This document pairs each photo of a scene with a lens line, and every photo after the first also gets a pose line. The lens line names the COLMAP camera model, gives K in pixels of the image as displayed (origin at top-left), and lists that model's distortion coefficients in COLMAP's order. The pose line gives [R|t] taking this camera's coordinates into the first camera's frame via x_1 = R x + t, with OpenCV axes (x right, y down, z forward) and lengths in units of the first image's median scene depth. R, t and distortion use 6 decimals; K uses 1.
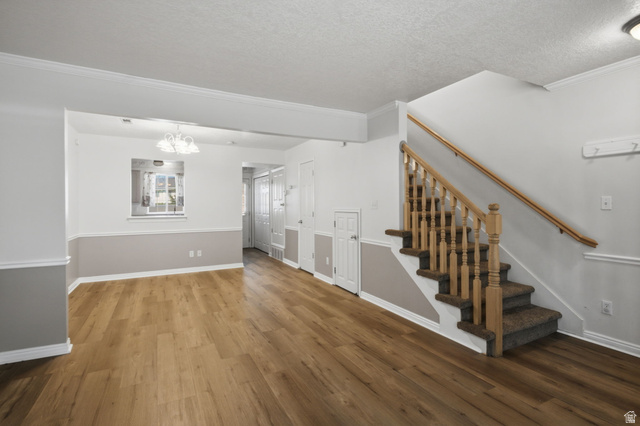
lens RADIAL K [[318.0, 0, 323.0], [0, 318.0, 209.9], [0, 0, 1]] dist [0.010451, -0.005338]
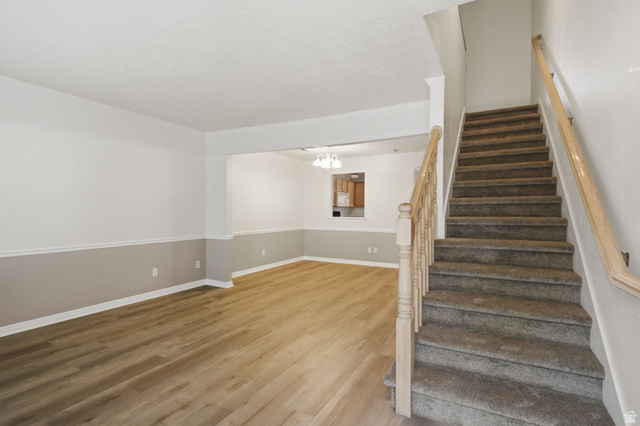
lens RADIAL K [[318.0, 0, 322.2], [0, 318.0, 211.4], [0, 0, 1]] dist [0.010451, -0.005338]
pose [[0.553413, 0.009483, -0.832853, 0.862121], [-0.016595, 0.999862, 0.000358, -0.002879], [0.832742, 0.013623, 0.553494, 0.362907]]
